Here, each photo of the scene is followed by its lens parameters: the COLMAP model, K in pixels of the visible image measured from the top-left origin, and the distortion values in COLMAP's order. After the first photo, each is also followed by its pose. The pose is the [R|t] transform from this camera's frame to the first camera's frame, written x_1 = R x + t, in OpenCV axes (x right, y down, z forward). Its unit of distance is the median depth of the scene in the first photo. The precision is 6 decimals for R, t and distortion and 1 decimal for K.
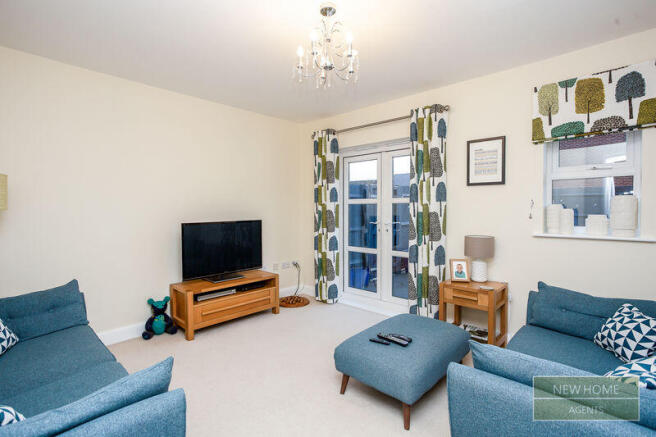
lens RADIAL K [[324.2, 0, 328.5], [0, 324.2, 220.7], [0, 0, 1]] dist [0.002510, 0.001730]
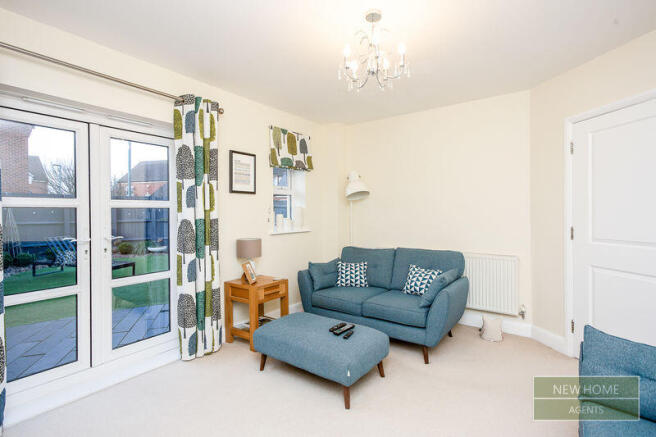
lens RADIAL K [[329.6, 0, 328.8], [0, 329.6, 208.8], [0, 0, 1]] dist [0.000005, 0.000399]
pose [[-0.149825, -0.000201, 0.988713, -0.723256], [0.031952, 0.999477, 0.005045, -0.055074], [-0.988196, 0.032347, -0.149740, 0.915089]]
